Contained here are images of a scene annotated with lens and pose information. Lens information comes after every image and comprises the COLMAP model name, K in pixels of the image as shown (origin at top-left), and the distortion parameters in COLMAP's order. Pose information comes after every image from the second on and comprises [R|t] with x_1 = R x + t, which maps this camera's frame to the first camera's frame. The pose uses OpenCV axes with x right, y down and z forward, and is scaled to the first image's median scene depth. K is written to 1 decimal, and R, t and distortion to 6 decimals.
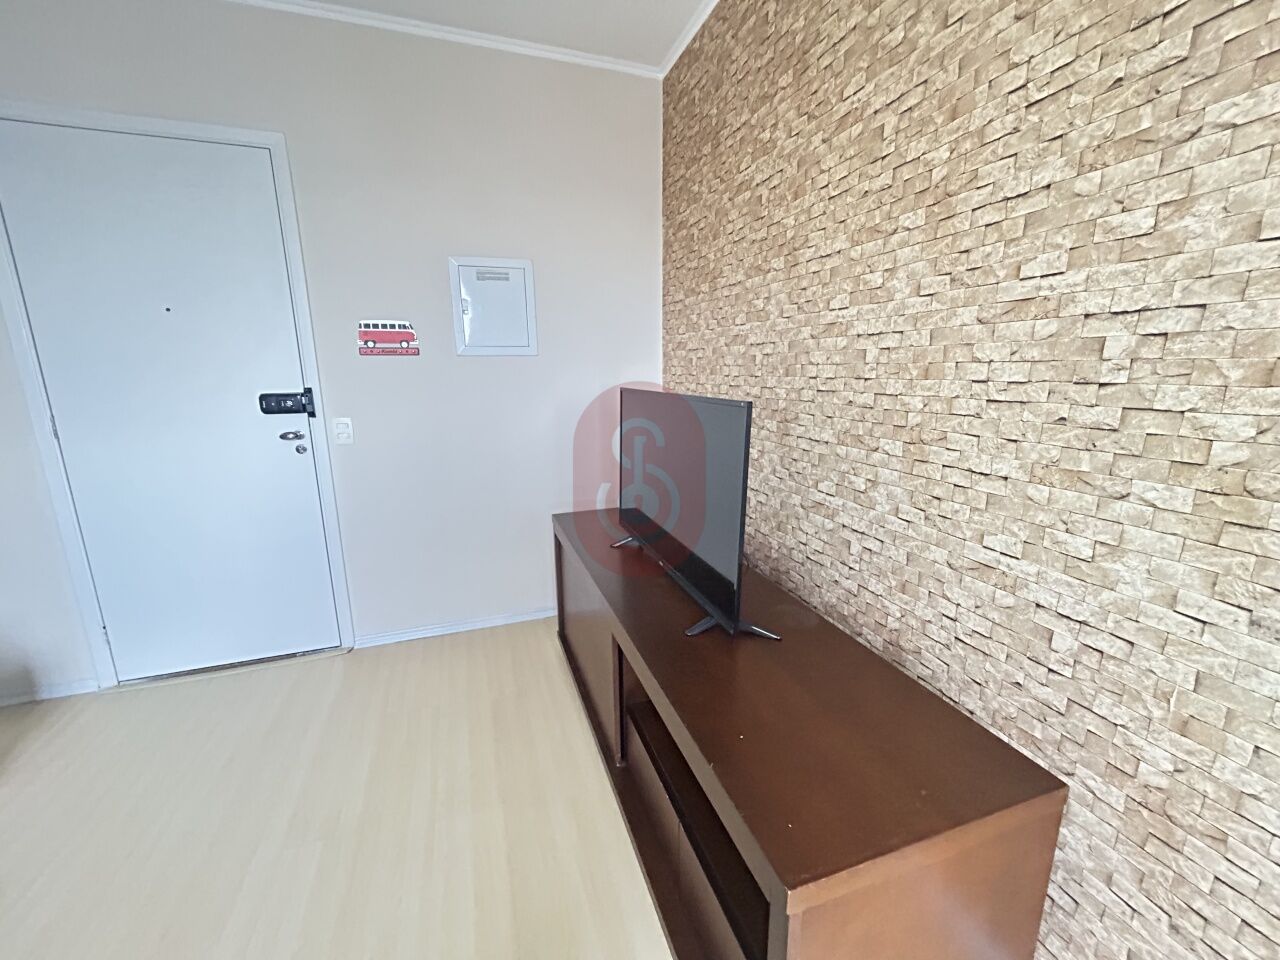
lens RADIAL K [[517.1, 0, 641.0], [0, 517.1, 482.5], [0, 0, 1]] dist [0.001820, -0.000187]
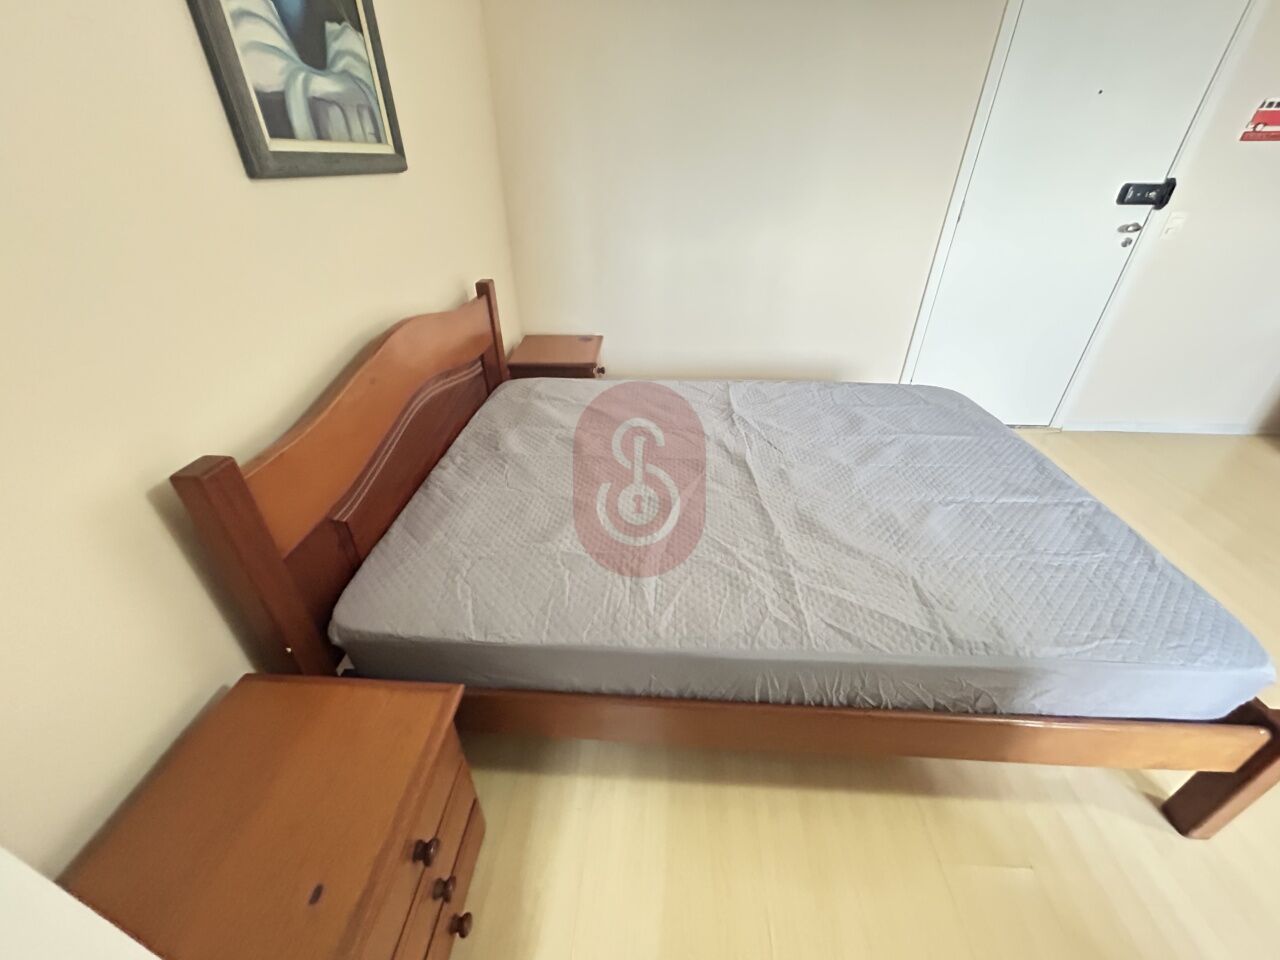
lens RADIAL K [[517.1, 0, 646.8], [0, 517.1, 482.0], [0, 0, 1]] dist [0.001820, -0.000187]
pose [[0.927869, 0.203355, -0.312581, -1.154941], [-0.085223, 0.931680, 0.353143, 0.105993], [0.363039, -0.301031, 0.881807, -0.469562]]
